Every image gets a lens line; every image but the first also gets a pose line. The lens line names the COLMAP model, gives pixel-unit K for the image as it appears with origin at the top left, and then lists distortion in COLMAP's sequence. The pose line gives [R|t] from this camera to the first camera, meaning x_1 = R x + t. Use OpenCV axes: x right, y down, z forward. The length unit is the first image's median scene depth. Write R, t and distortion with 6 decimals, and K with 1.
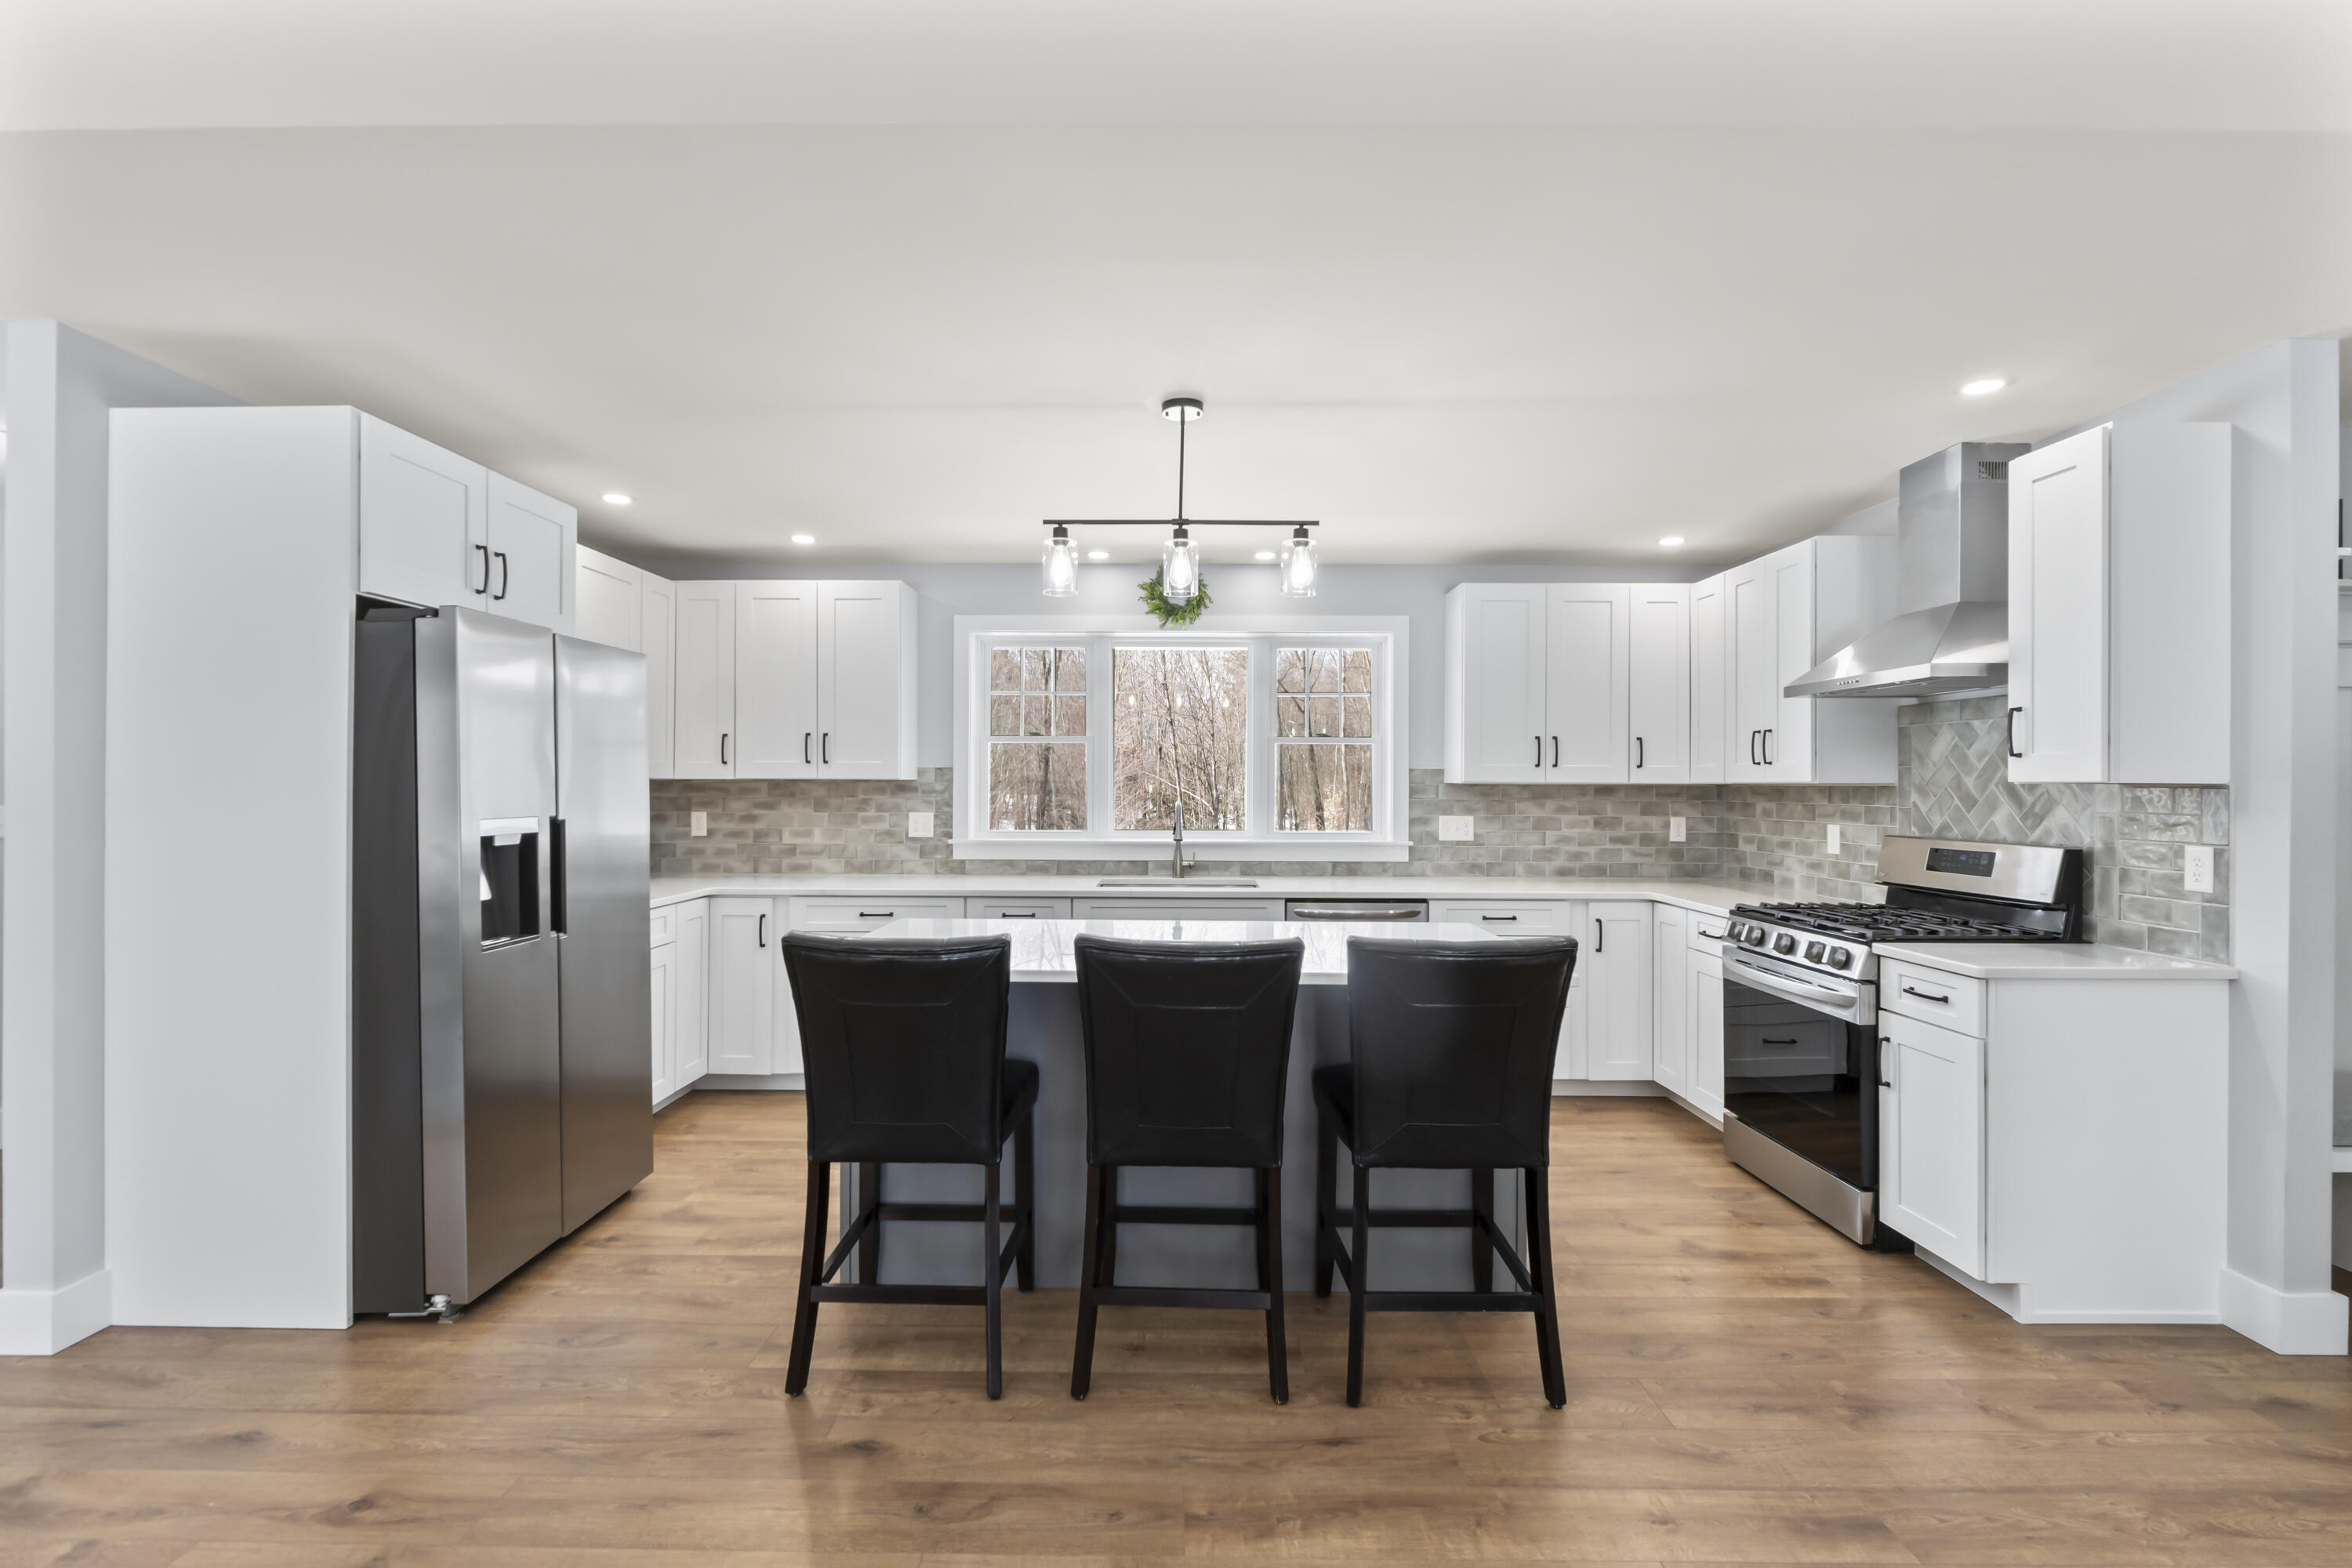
lens RADIAL K [[1043.9, 0, 1165.5], [0, 1043.9, 781.2], [0, 0, 1]] dist [-0.003731, -0.000335]
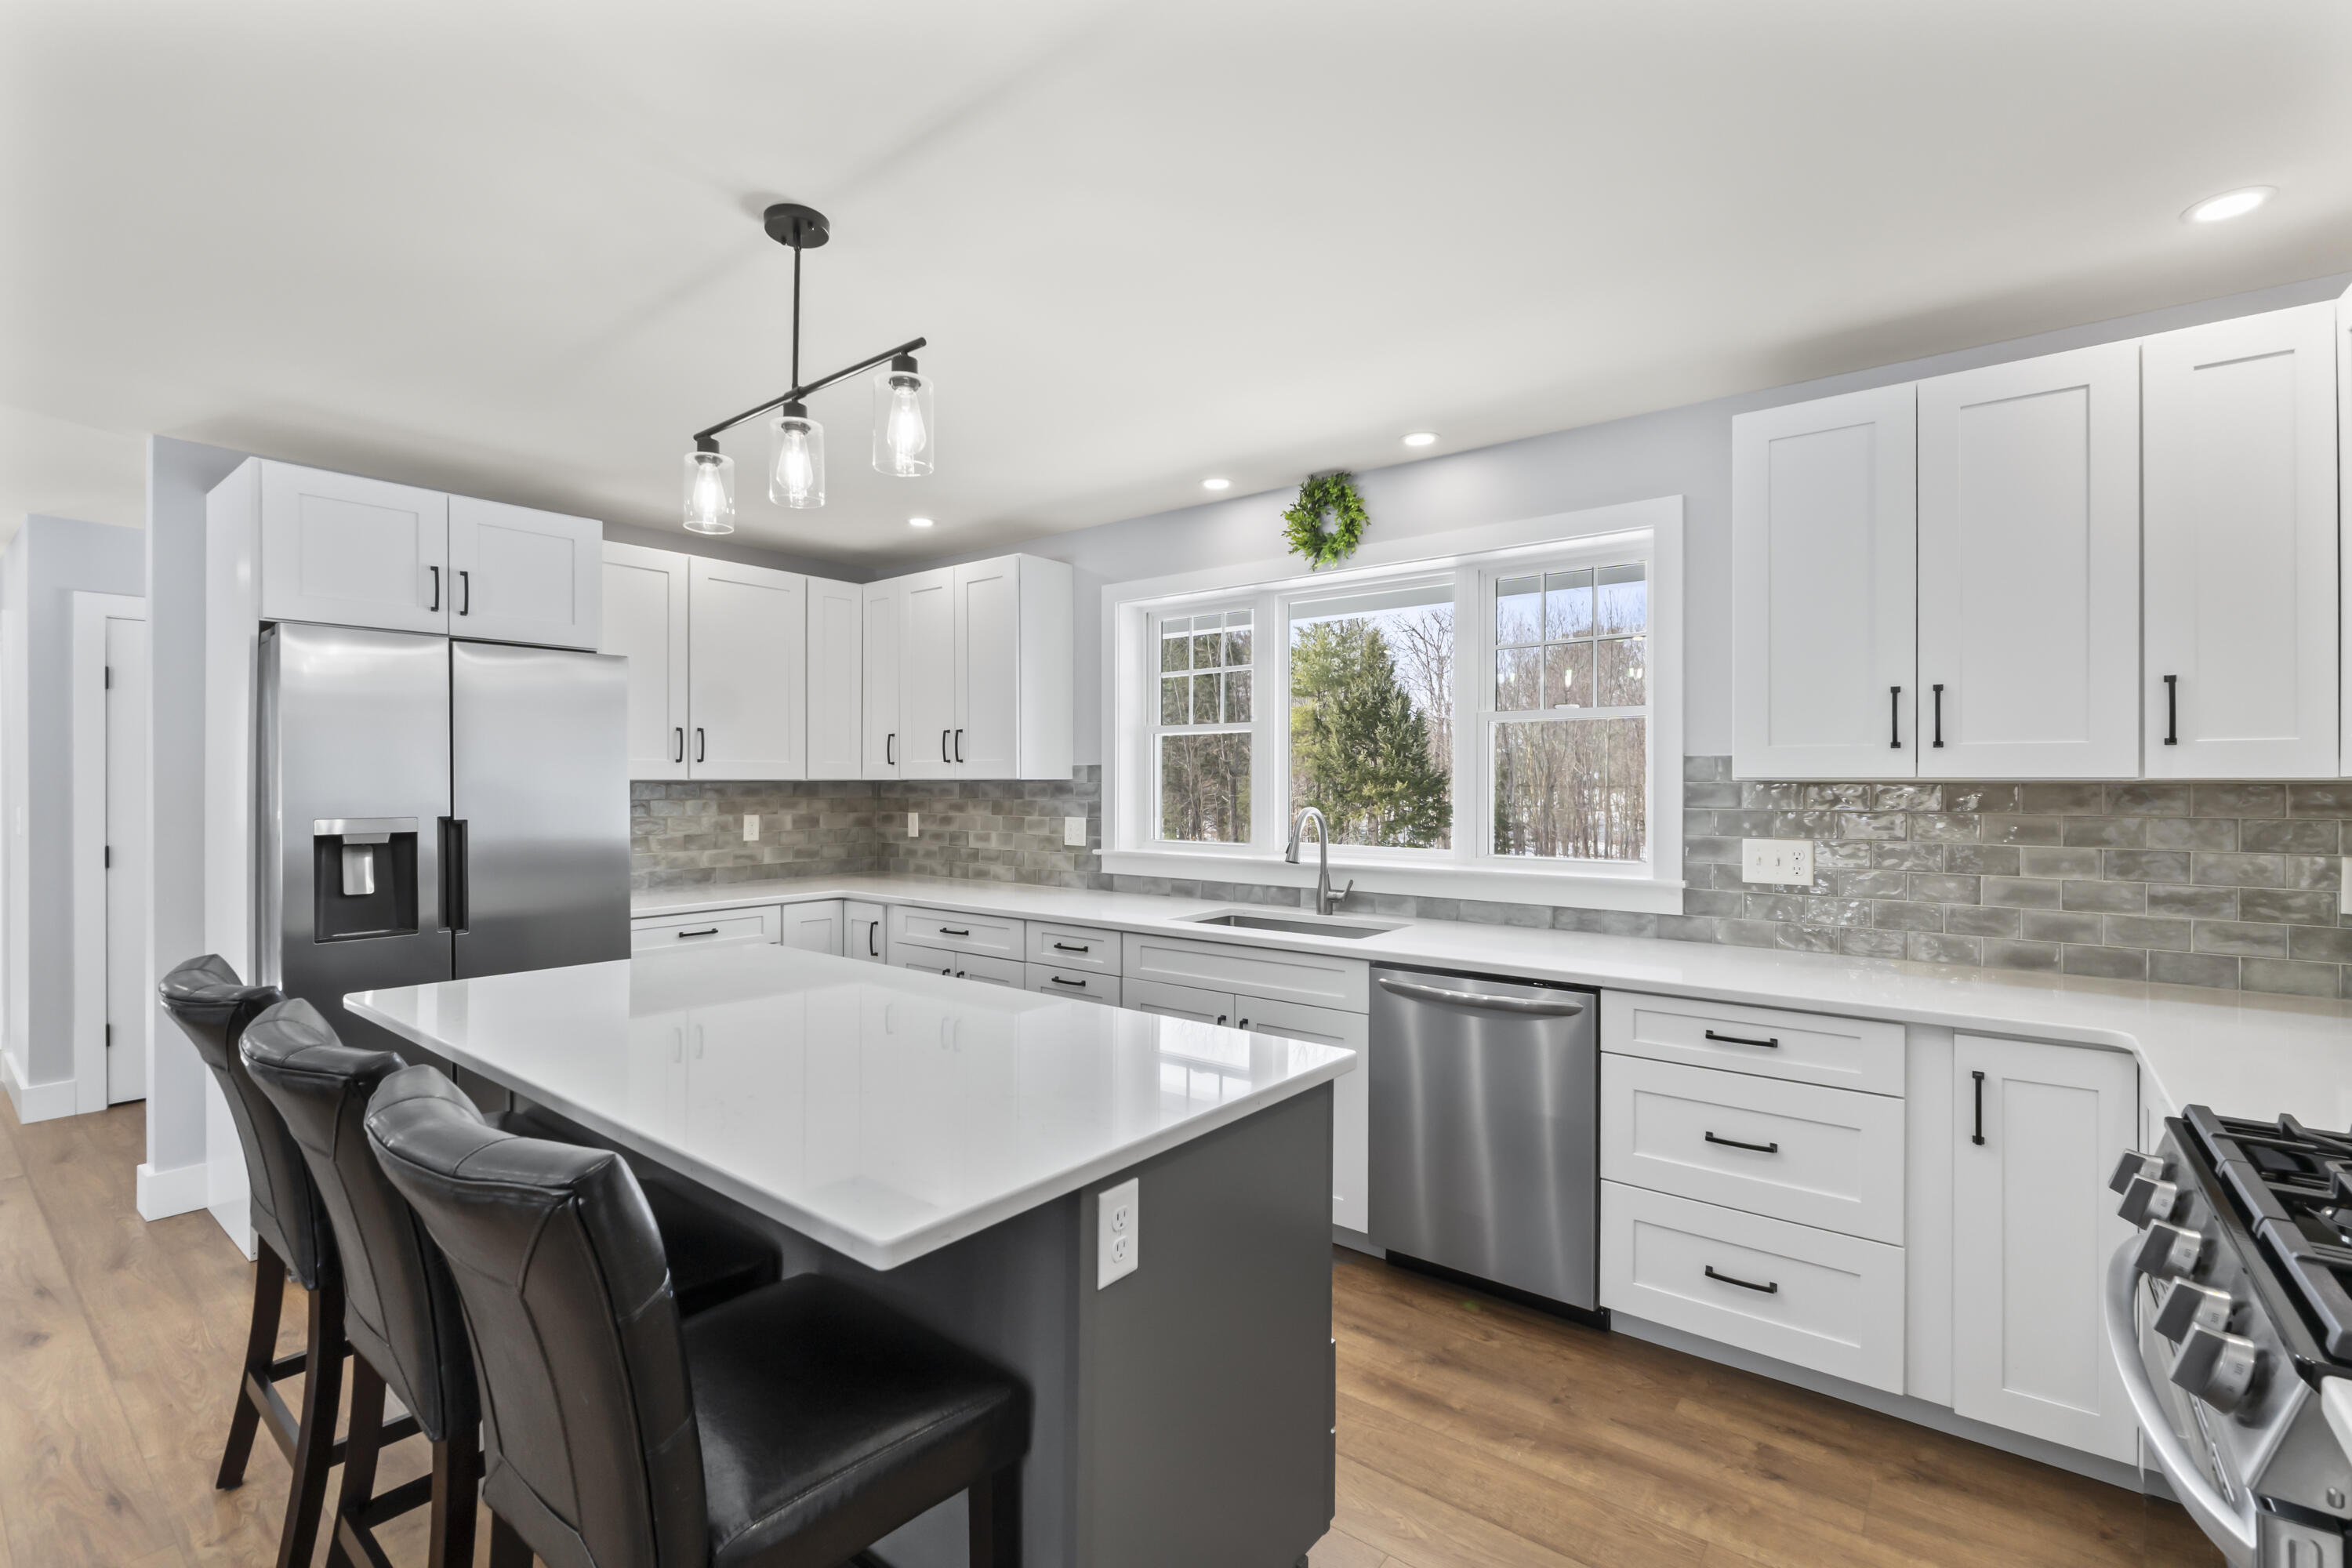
lens RADIAL K [[1043.9, 0, 1165.5], [0, 1043.9, 781.2], [0, 0, 1]] dist [-0.003731, -0.000335]
pose [[0.789296, -0.004293, -0.613998, 0.378215], [0.004970, 0.999987, -0.000602, 0.000943], [0.613993, -0.002577, 0.789307, 0.377321]]
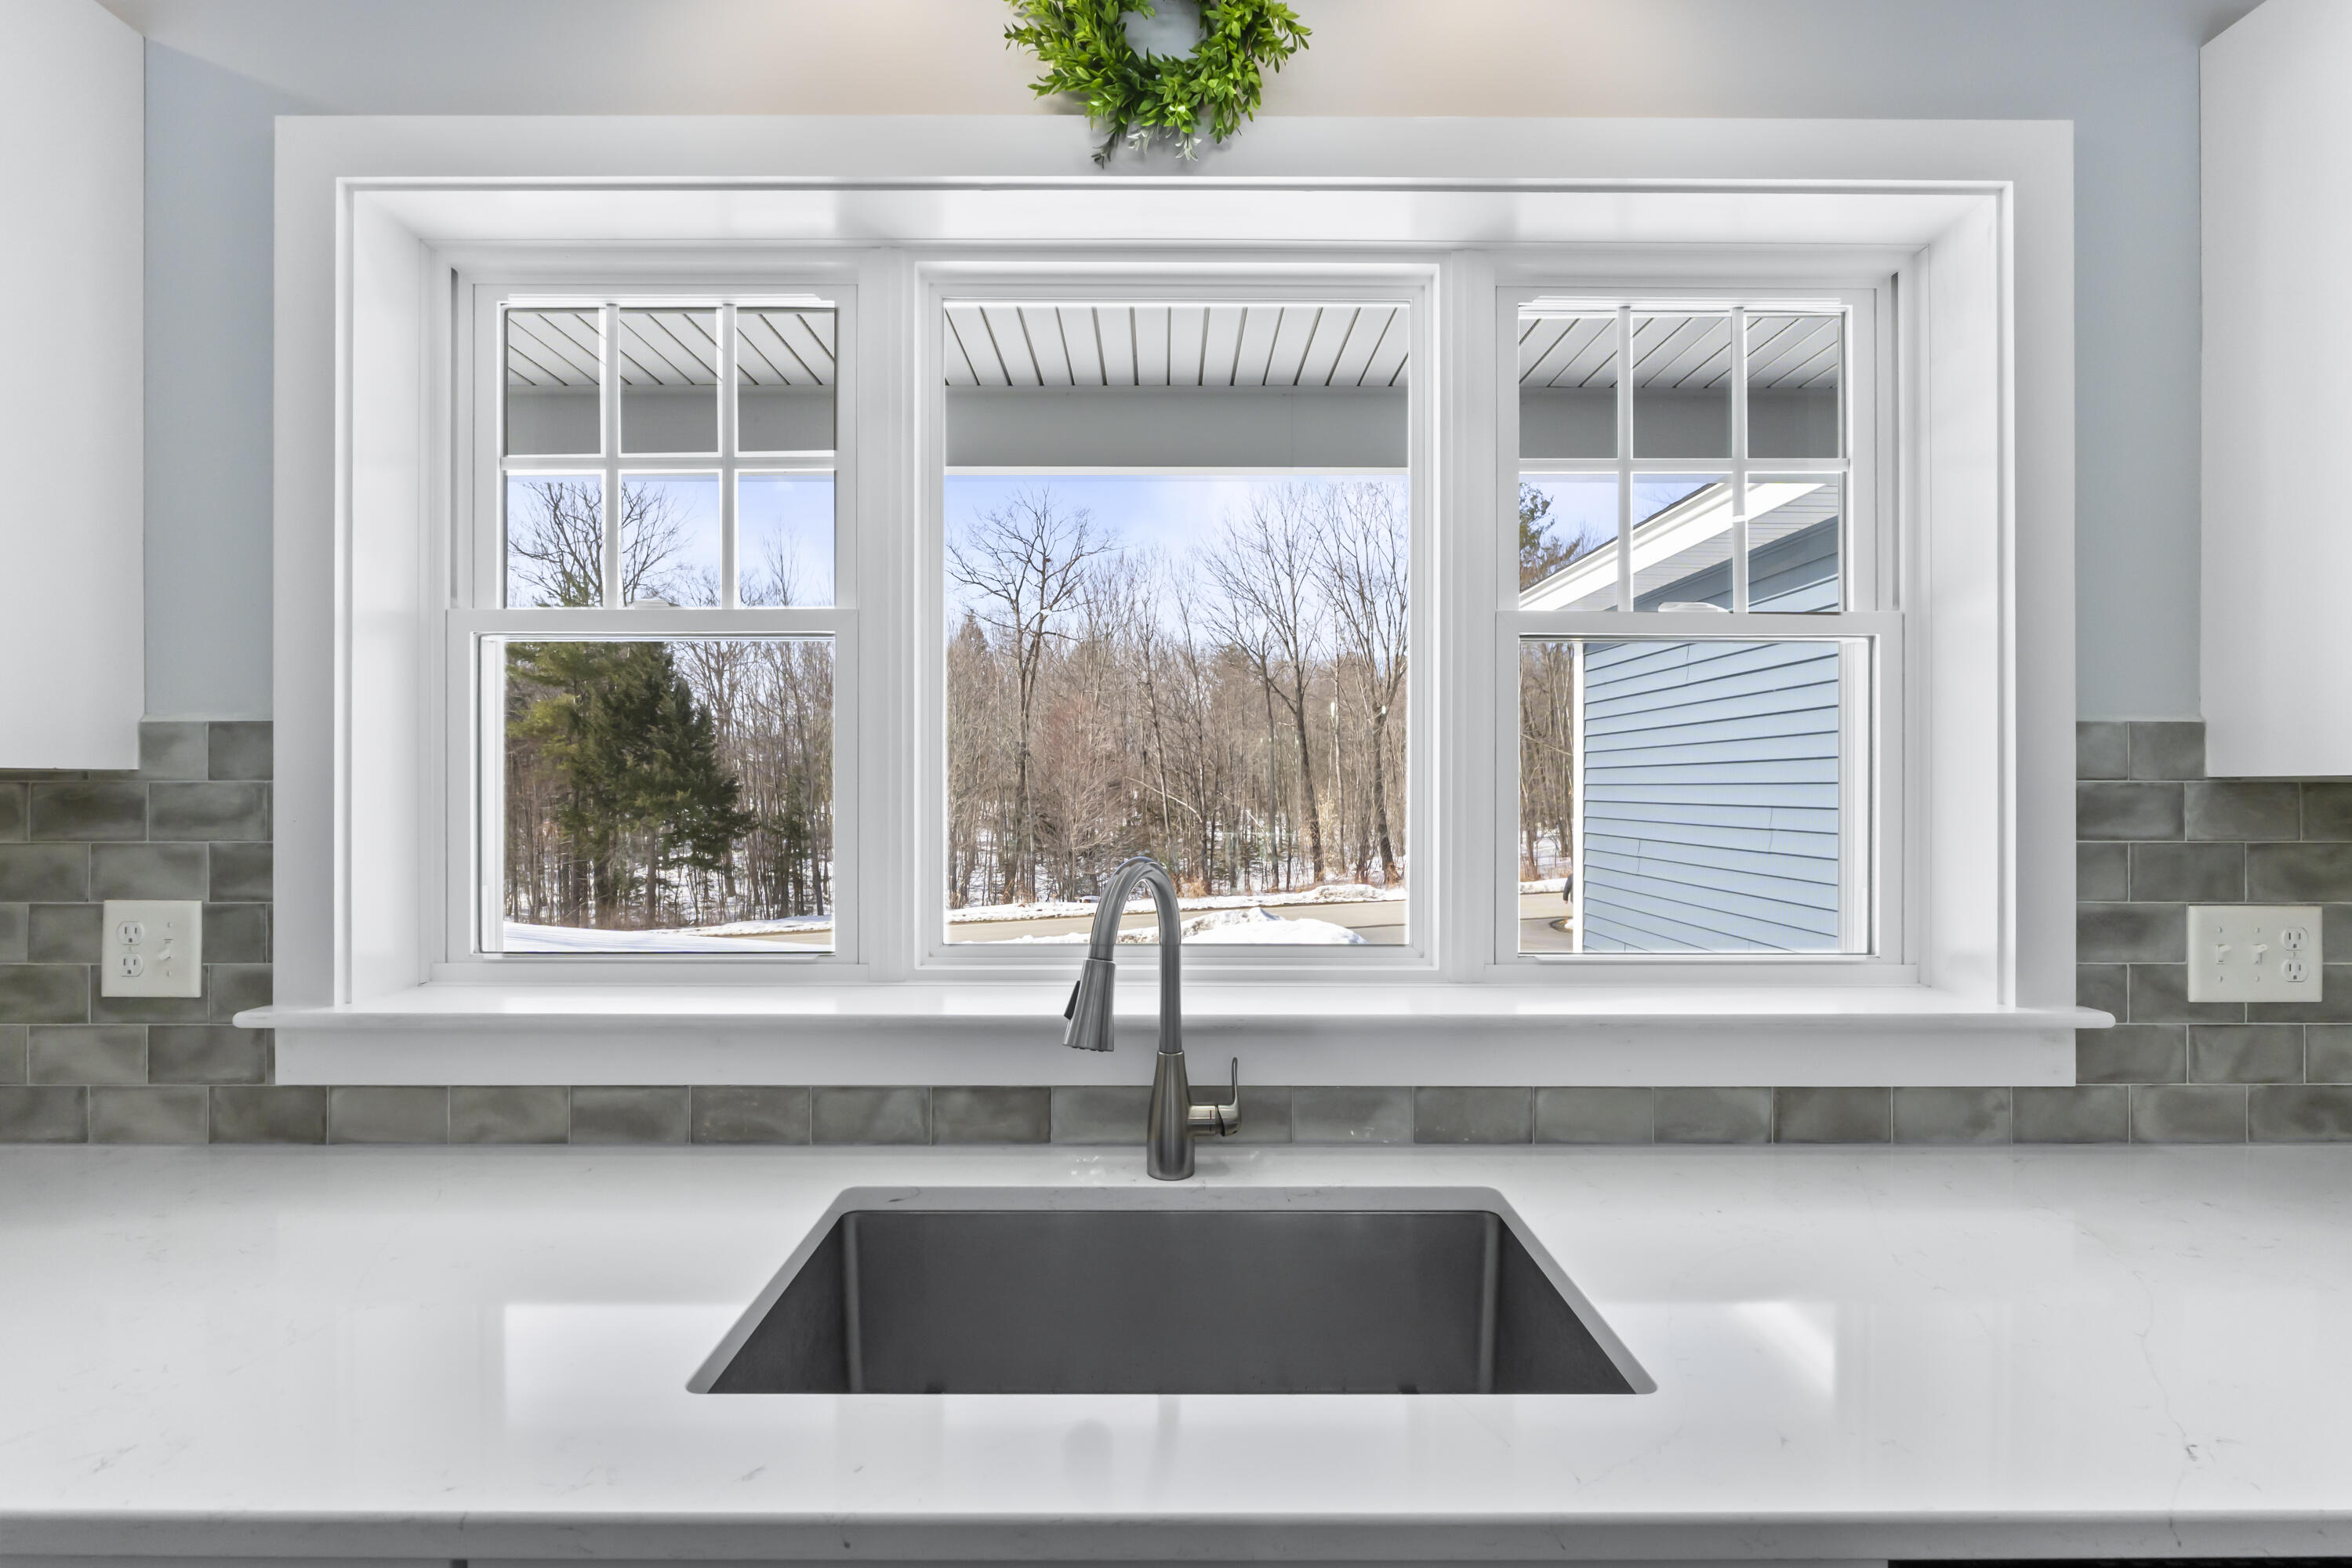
lens RADIAL K [[1042.3, 0, 1166.1], [0, 1042.3, 791.5], [0, 0, 1]] dist [-0.003747, -0.000514]
pose [[0.999888, -0.003066, 0.014621, 0.008557], [0.003002, 0.999986, 0.004376, 0.003505], [-0.014634, -0.004331, 0.999884, 0.782404]]
